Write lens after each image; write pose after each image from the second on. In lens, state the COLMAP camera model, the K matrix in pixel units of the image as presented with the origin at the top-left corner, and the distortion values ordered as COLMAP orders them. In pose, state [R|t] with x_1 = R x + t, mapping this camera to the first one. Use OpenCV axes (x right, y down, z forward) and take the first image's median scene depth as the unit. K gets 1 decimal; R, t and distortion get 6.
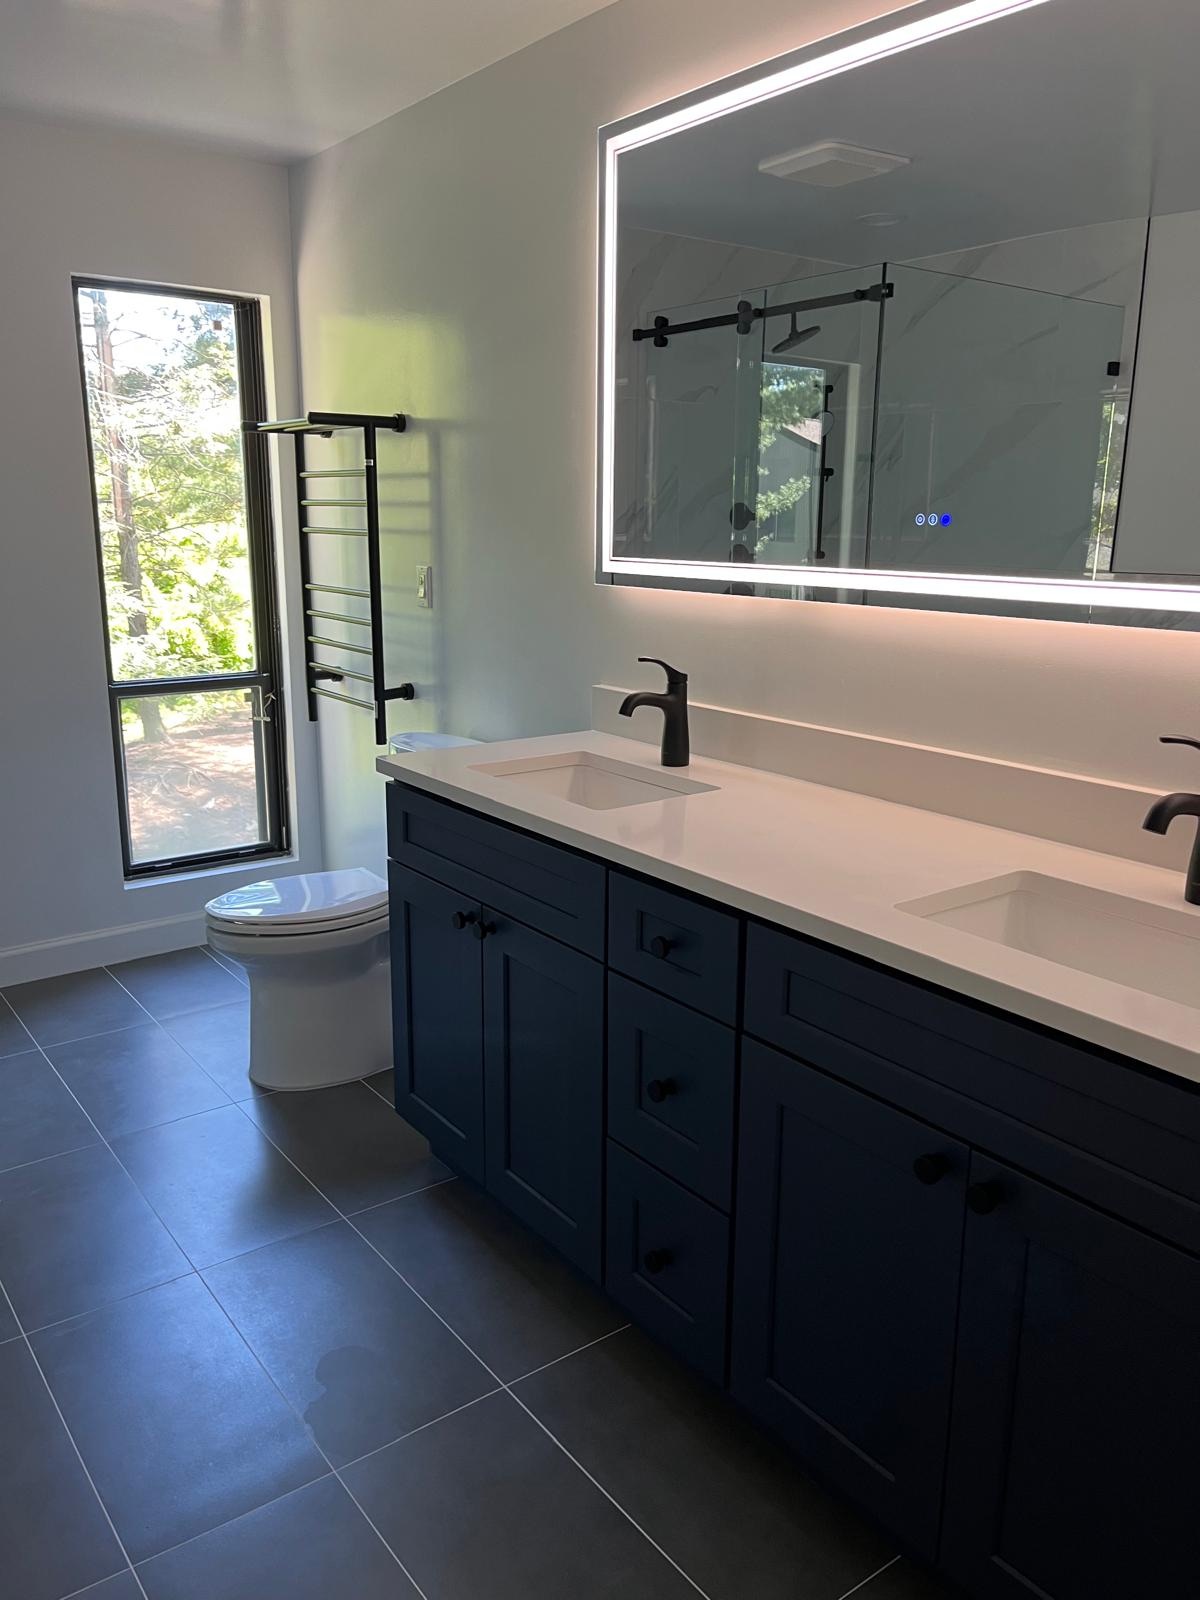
lens RADIAL K [[1225.1, 0, 592.1], [0, 1225.1, 795.2], [0, 0, 1]] dist [0.090376, -0.126617]
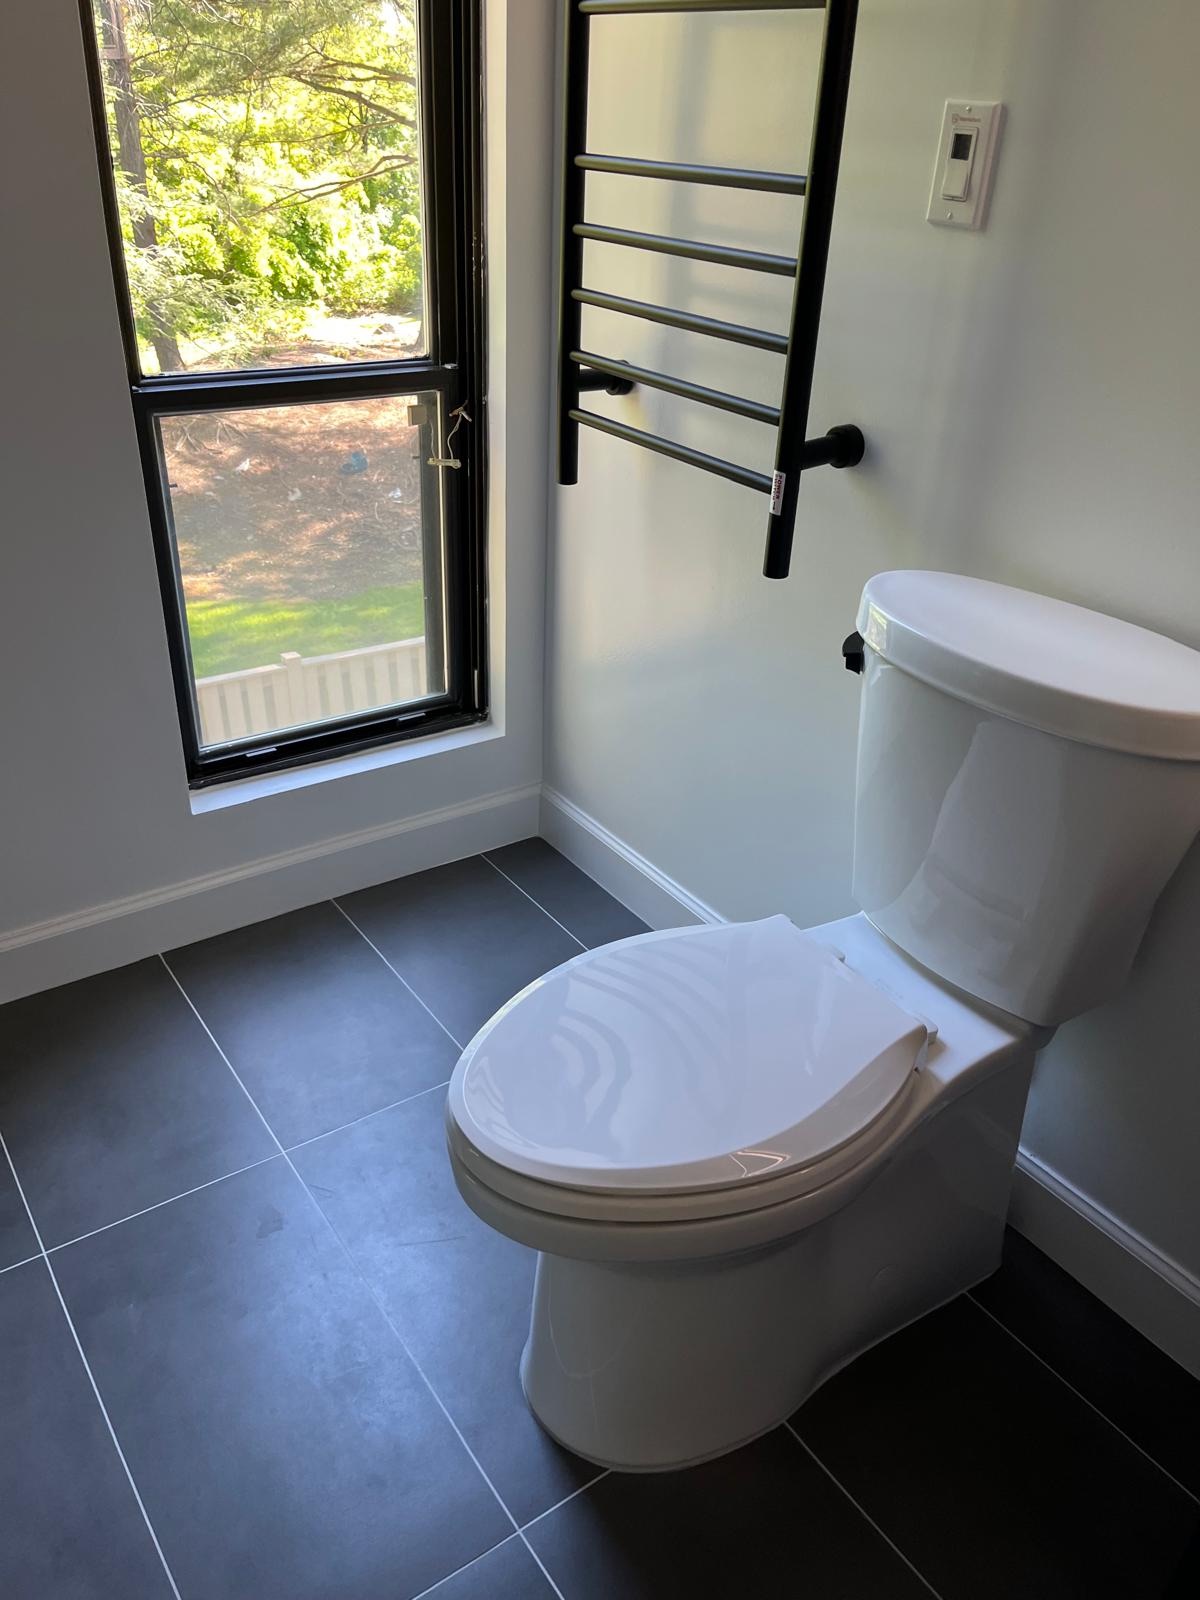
lens RADIAL K [[1225.1, 0, 592.1], [0, 1225.1, 795.2], [0, 0, 1]] dist [0.090376, -0.126617]
pose [[0.999067, 0.041106, -0.013267, -0.059850], [-0.035860, 0.960557, 0.275761, -0.022036], [0.024080, -0.275028, 0.961135, 0.149747]]
